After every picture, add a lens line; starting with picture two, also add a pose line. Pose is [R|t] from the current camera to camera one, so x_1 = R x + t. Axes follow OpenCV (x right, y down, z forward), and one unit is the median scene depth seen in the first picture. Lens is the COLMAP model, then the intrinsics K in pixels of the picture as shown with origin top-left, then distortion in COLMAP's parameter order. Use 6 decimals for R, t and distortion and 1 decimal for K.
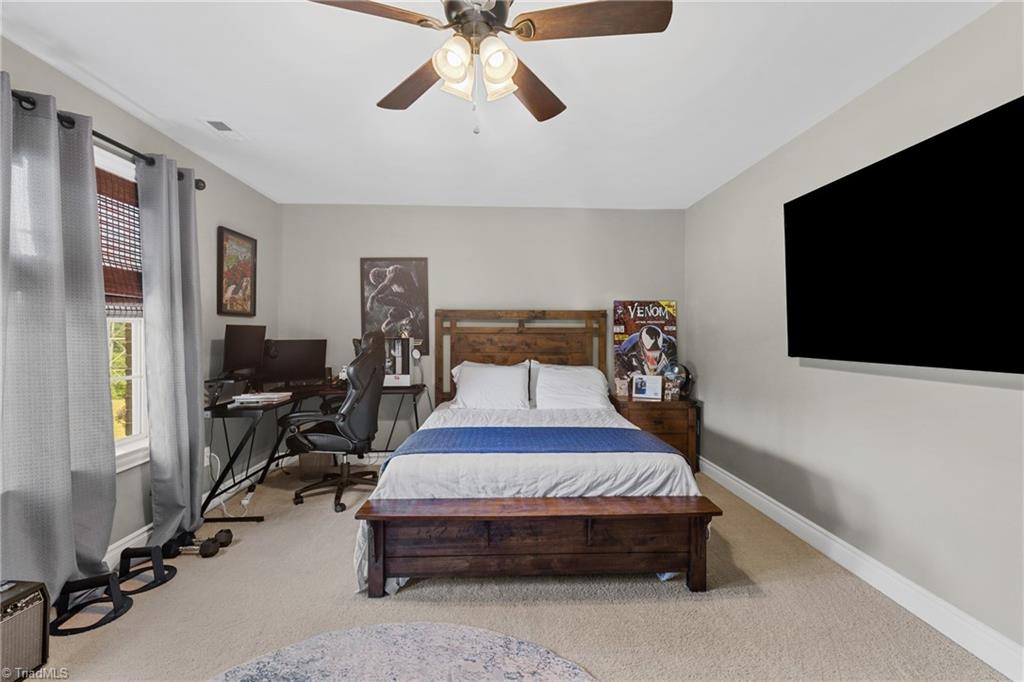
lens RADIAL K [[459.8, 0, 513.9], [0, 459.8, 336.7], [0, 0, 1]] dist [0.011760, -0.000277]
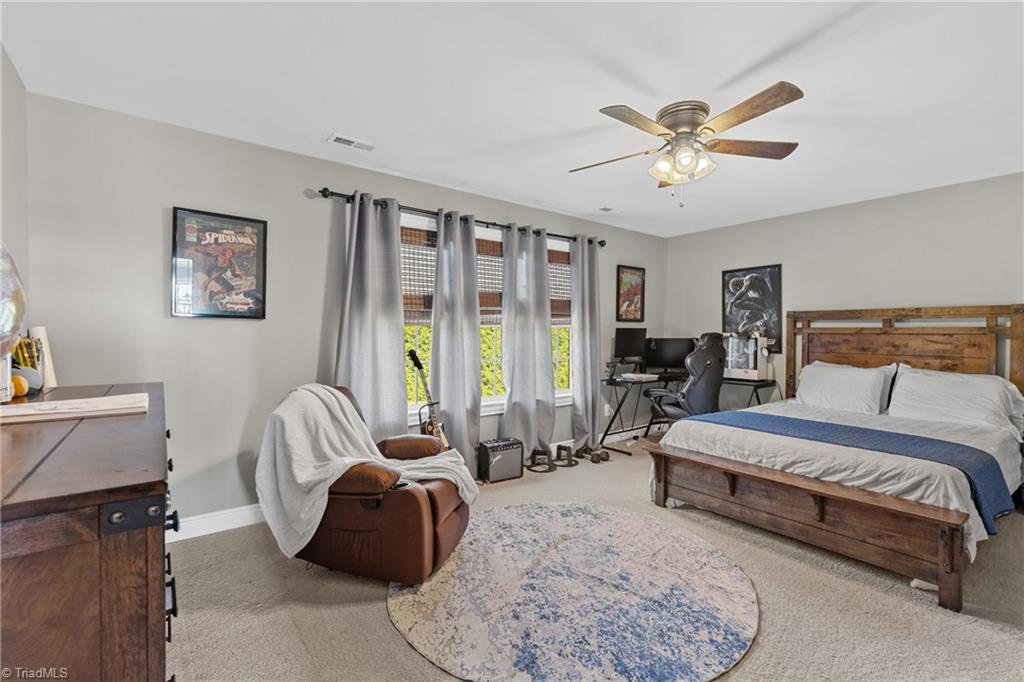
lens RADIAL K [[459.8, 0, 513.9], [0, 459.8, 336.7], [0, 0, 1]] dist [0.011760, -0.000277]
pose [[0.573407, 0.007981, -0.819232, 0.540789], [-0.006865, 0.999964, 0.004936, -0.001672], [0.819242, 0.002794, 0.573442, -0.220421]]
